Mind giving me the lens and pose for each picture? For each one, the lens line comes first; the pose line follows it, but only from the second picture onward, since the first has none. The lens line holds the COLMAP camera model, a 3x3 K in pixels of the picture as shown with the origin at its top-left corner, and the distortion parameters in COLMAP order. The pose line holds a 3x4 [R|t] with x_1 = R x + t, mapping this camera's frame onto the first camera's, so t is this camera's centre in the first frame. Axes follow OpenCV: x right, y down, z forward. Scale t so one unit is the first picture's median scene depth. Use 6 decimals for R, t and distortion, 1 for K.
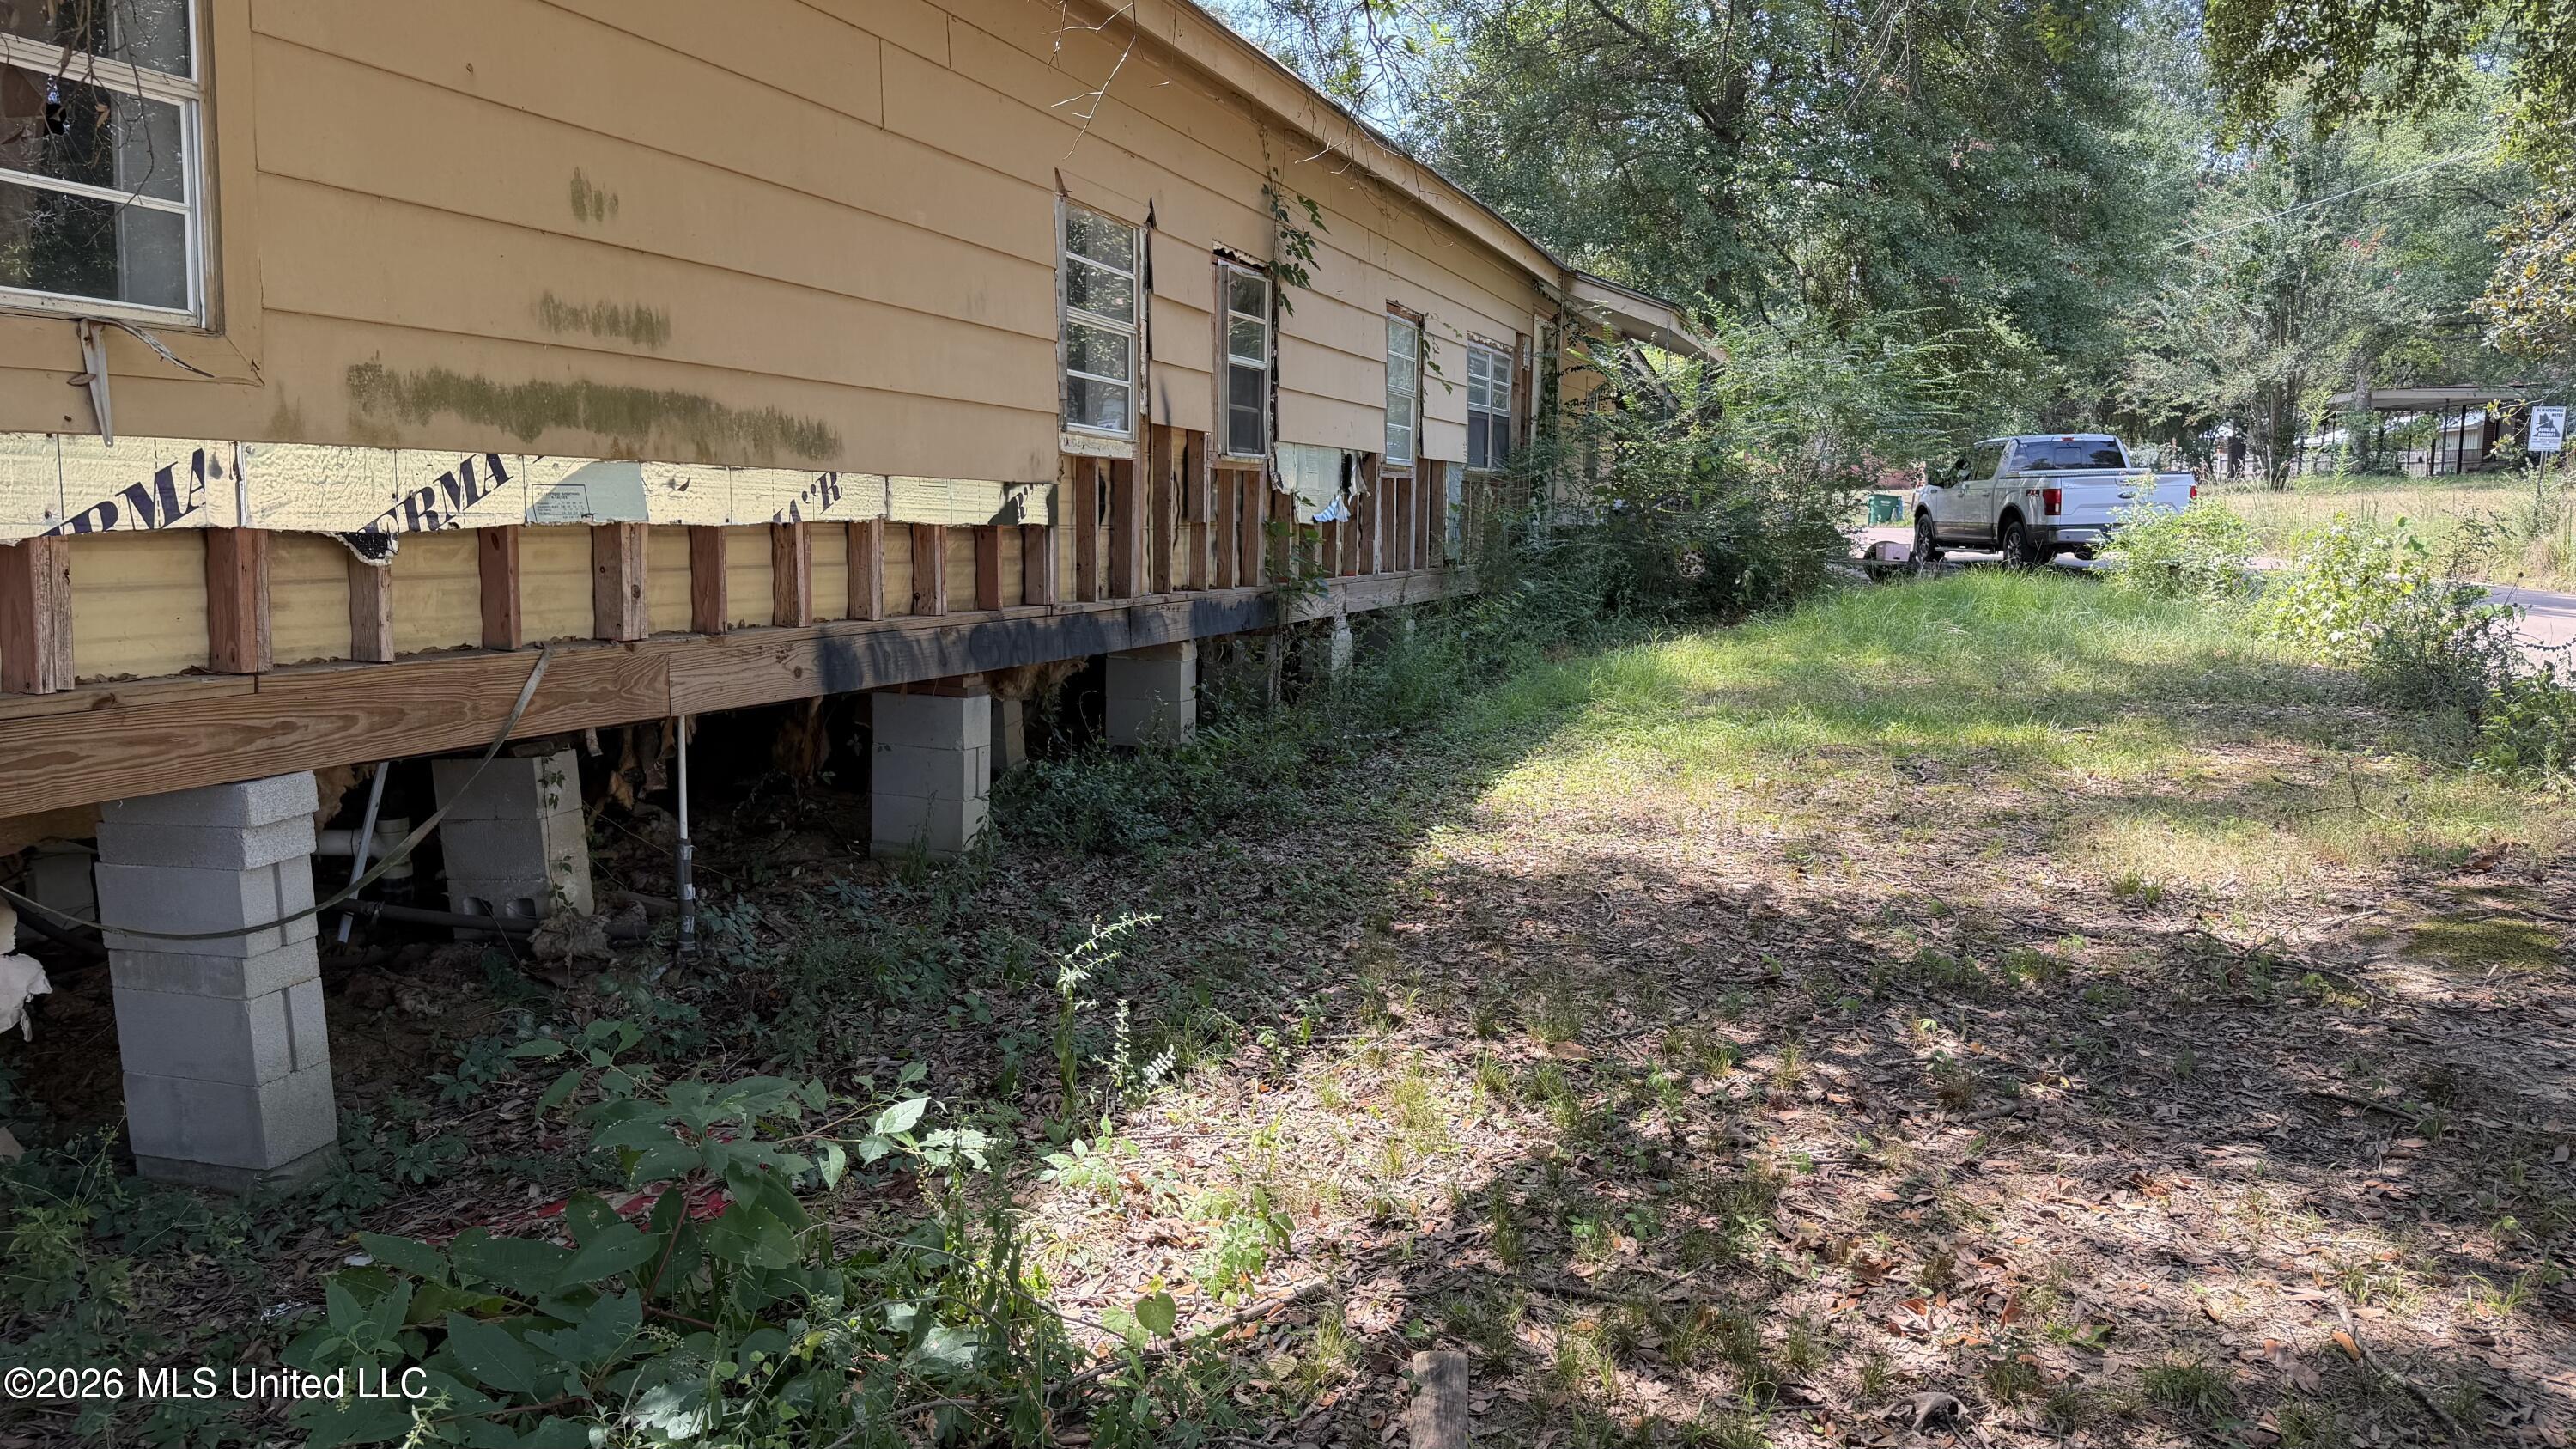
lens RADIAL K [[1745.4, 0, 1288.0], [0, 1745.4, 724.5], [0, 0, 1]] dist [0.069033, -0.090787]
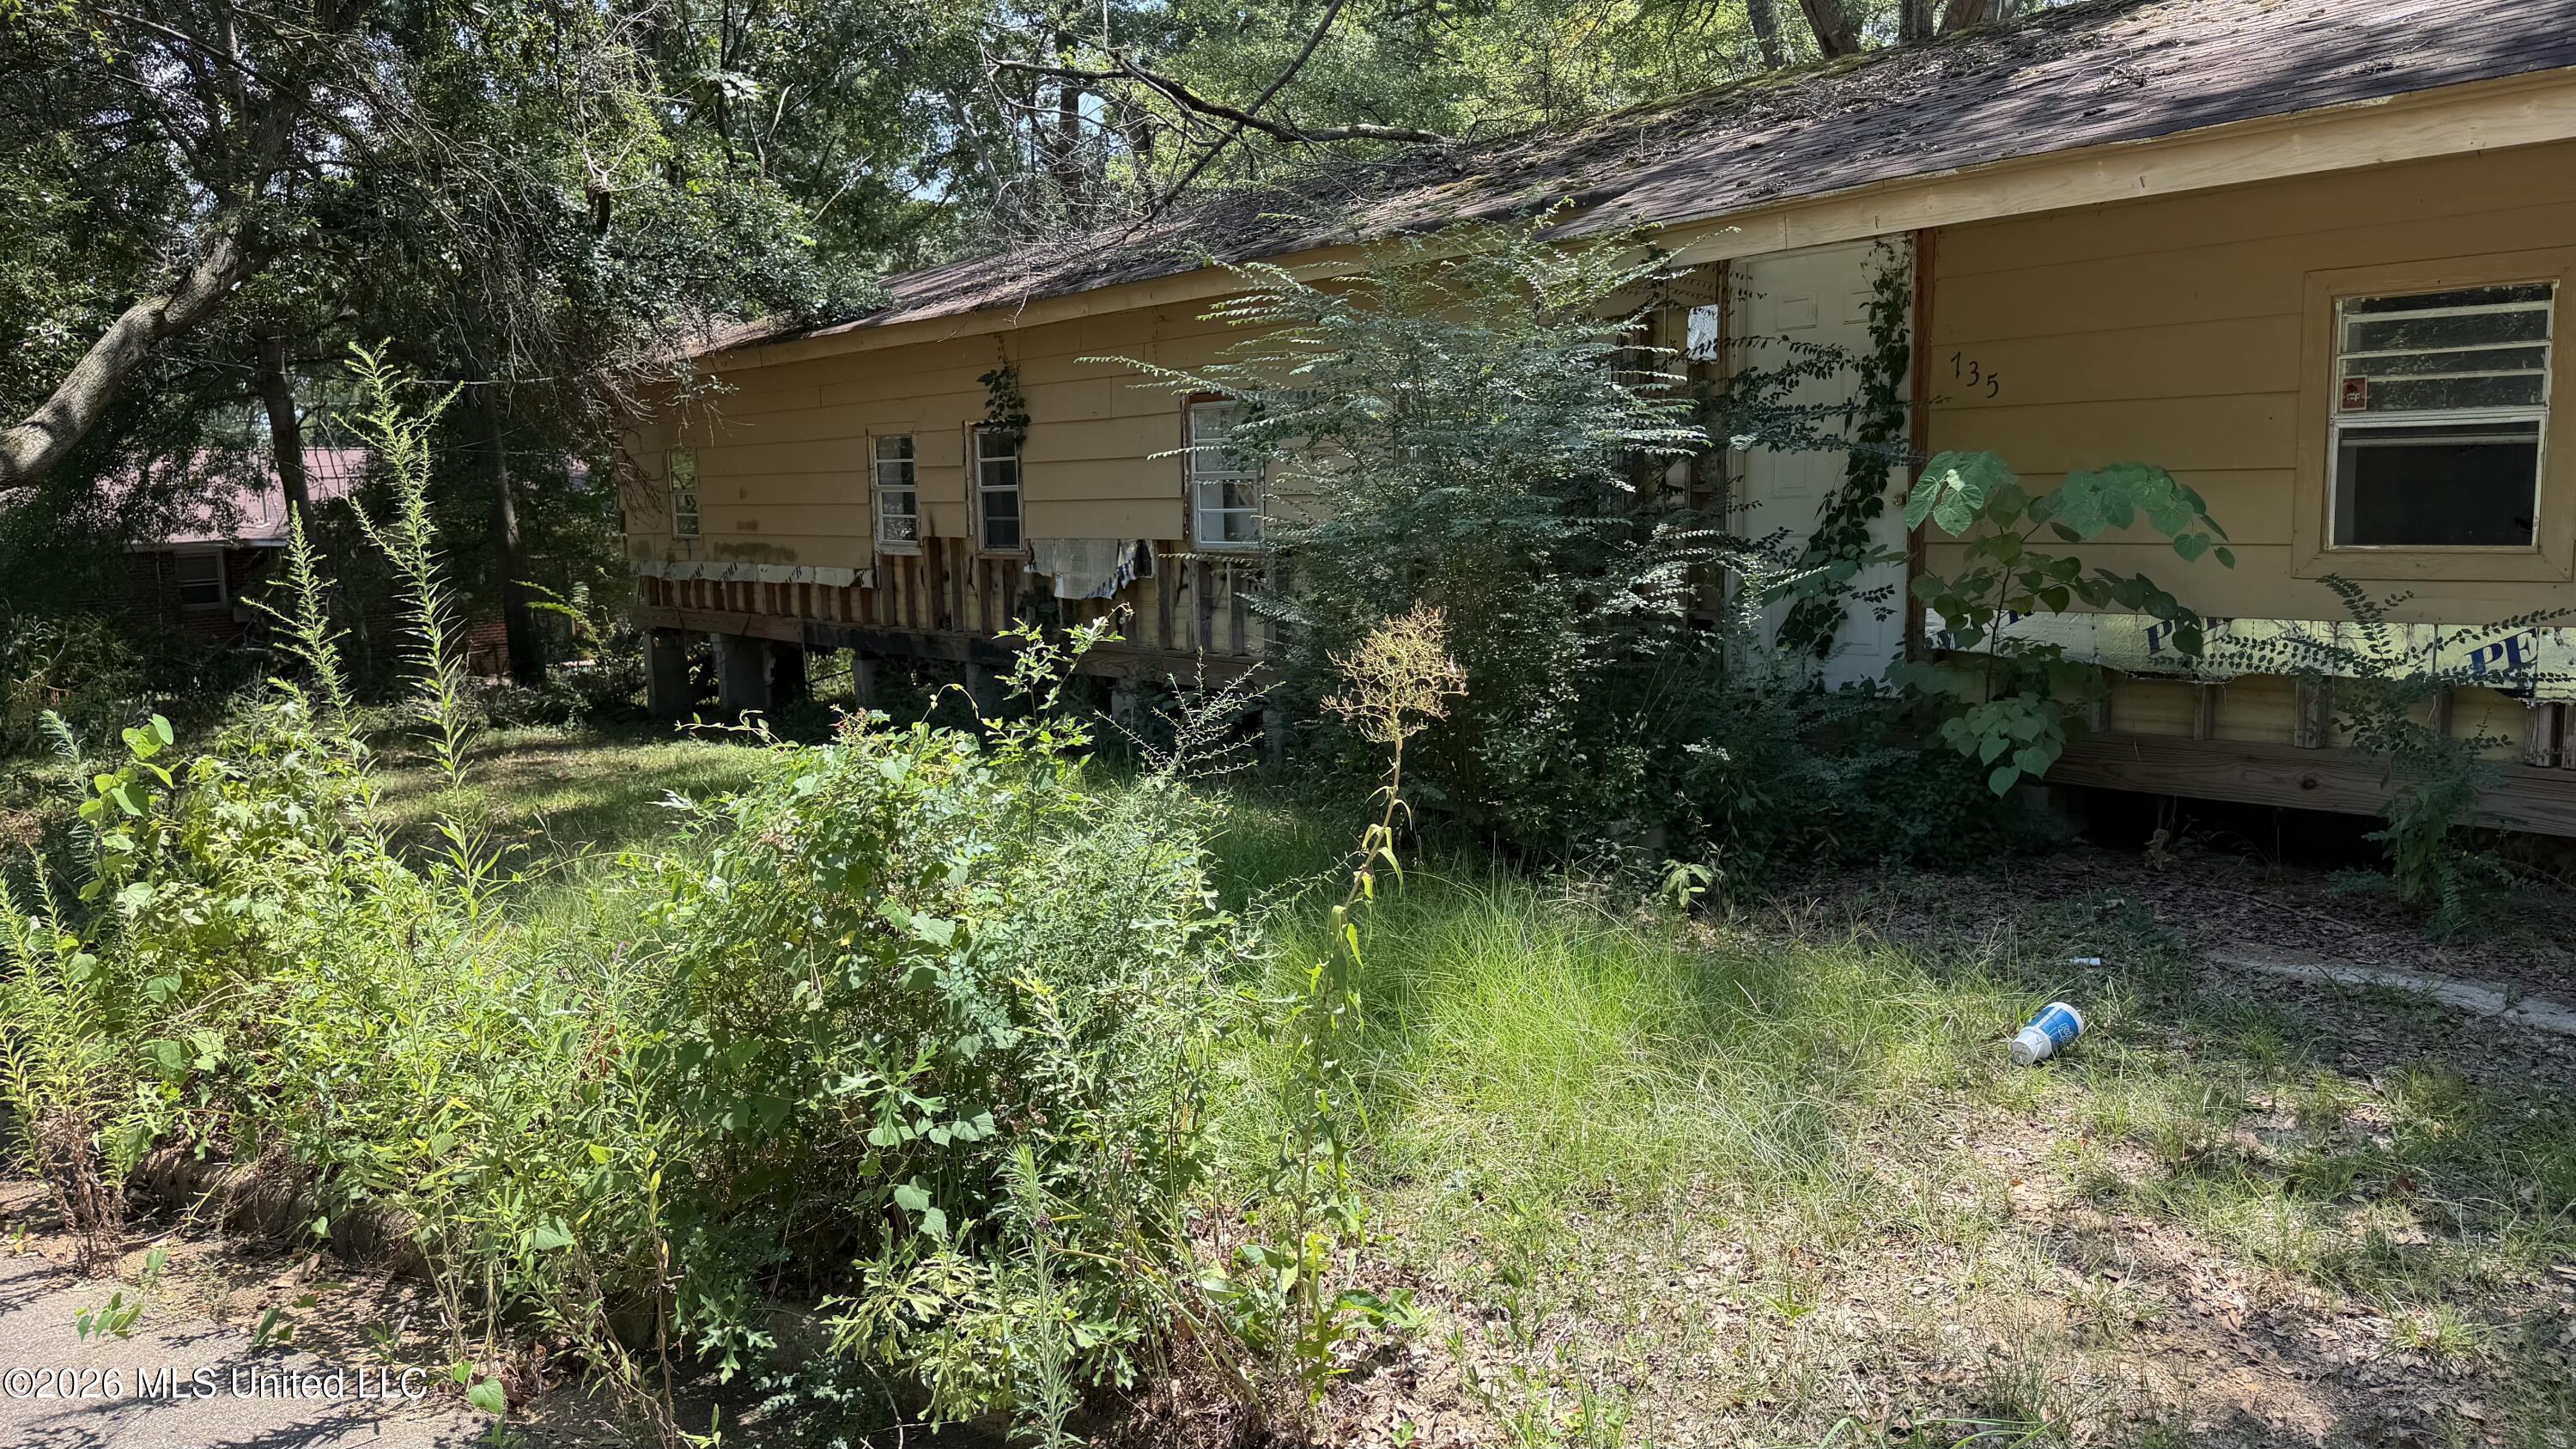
lens RADIAL K [[1738.8, 0, 1289.9], [0, 1738.8, 694.6], [0, 0, 1]] dist [0.102476, -0.162336]
pose [[-0.490969, 0.097906, -0.865658, 2.333408], [-0.087561, 0.983087, 0.160849, -0.592811], [0.866766, 0.154770, -0.474093, 3.913131]]
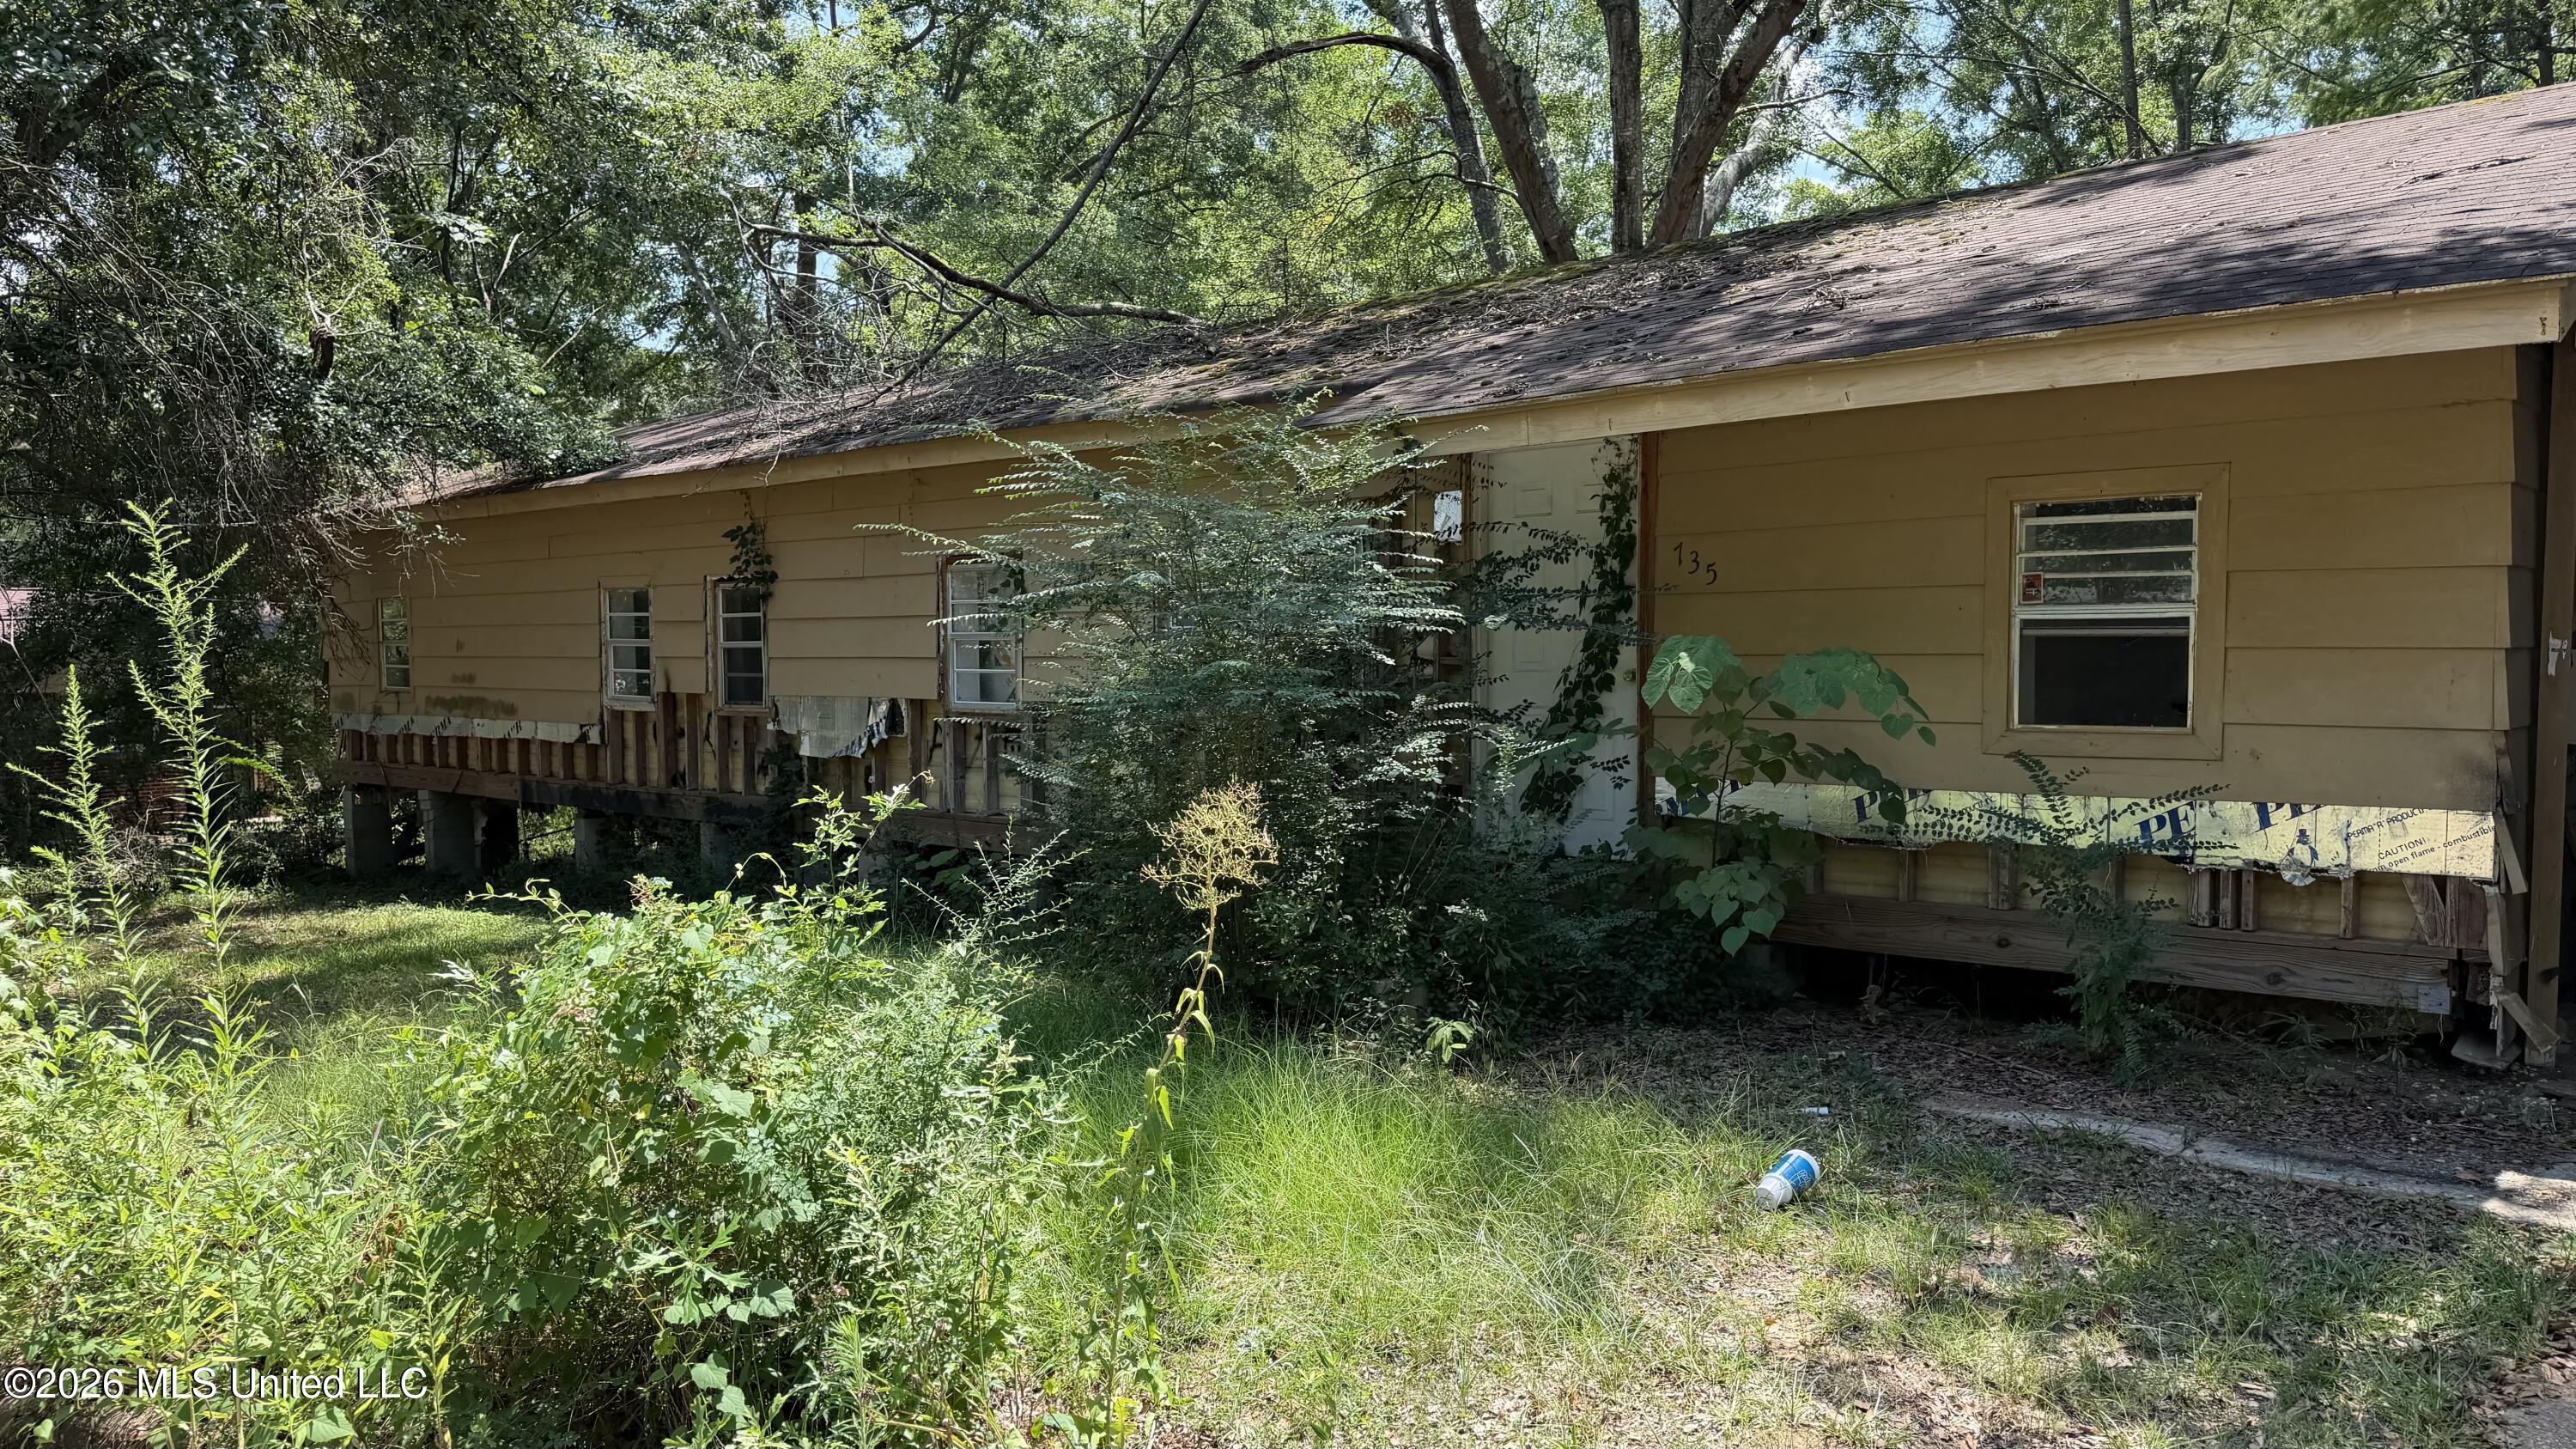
lens RADIAL K [[1720.1, 0, 1253.9], [0, 1720.1, 737.9], [0, 0, 1]] dist [0.164410, -0.315274]
pose [[-0.373307, 0.036402, -0.926993, 2.359183], [-0.108865, 0.990607, 0.082741, -0.596851], [0.921298, 0.131805, -0.365838, 3.901994]]
